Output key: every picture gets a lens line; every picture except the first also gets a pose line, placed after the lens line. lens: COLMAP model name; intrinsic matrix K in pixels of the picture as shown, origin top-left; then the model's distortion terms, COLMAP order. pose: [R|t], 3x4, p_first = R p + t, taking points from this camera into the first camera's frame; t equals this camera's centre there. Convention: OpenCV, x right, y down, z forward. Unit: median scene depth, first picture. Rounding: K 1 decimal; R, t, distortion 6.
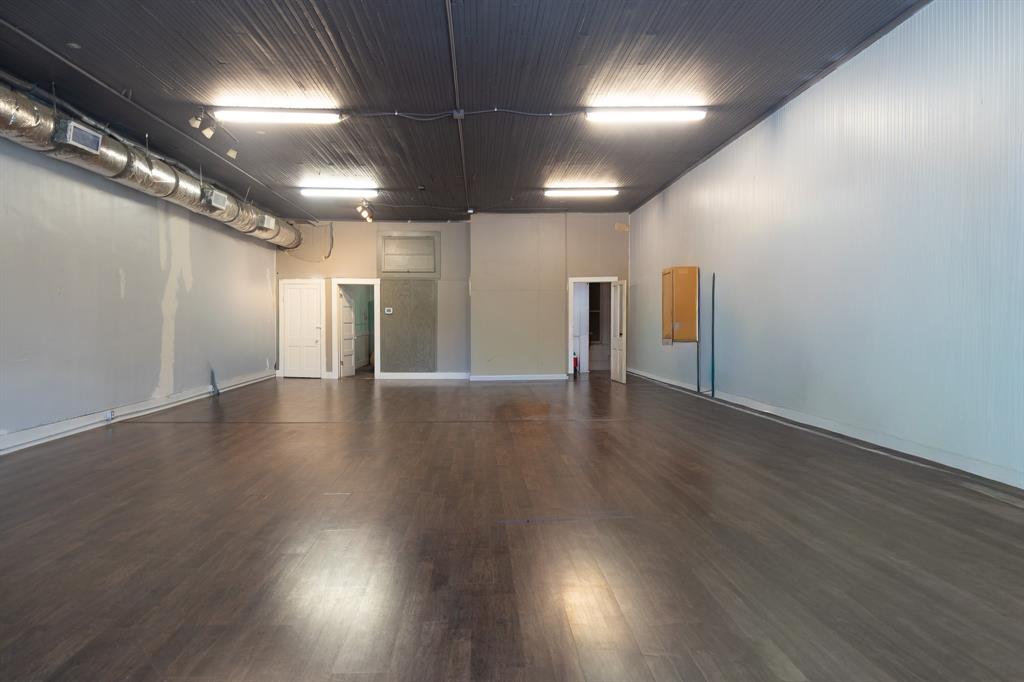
lens RADIAL K [[730.6, 0, 512.0], [0, 730.6, 341.0], [0, 0, 1]] dist [0.031978, -0.004942]
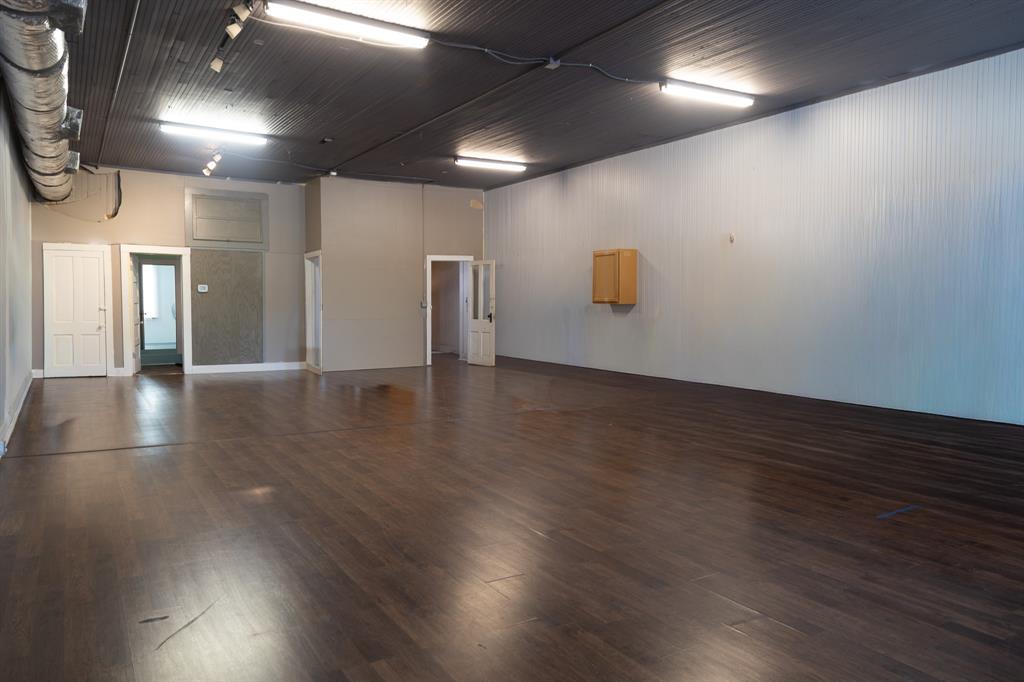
lens RADIAL K [[730.6, 0, 512.0], [0, 730.6, 341.0], [0, 0, 1]] dist [0.031978, -0.004942]
pose [[0.867519, -0.023700, 0.496838, -0.277682], [0.010869, 0.999529, 0.028700, -0.003191], [-0.497285, -0.019498, 0.867368, 0.132105]]
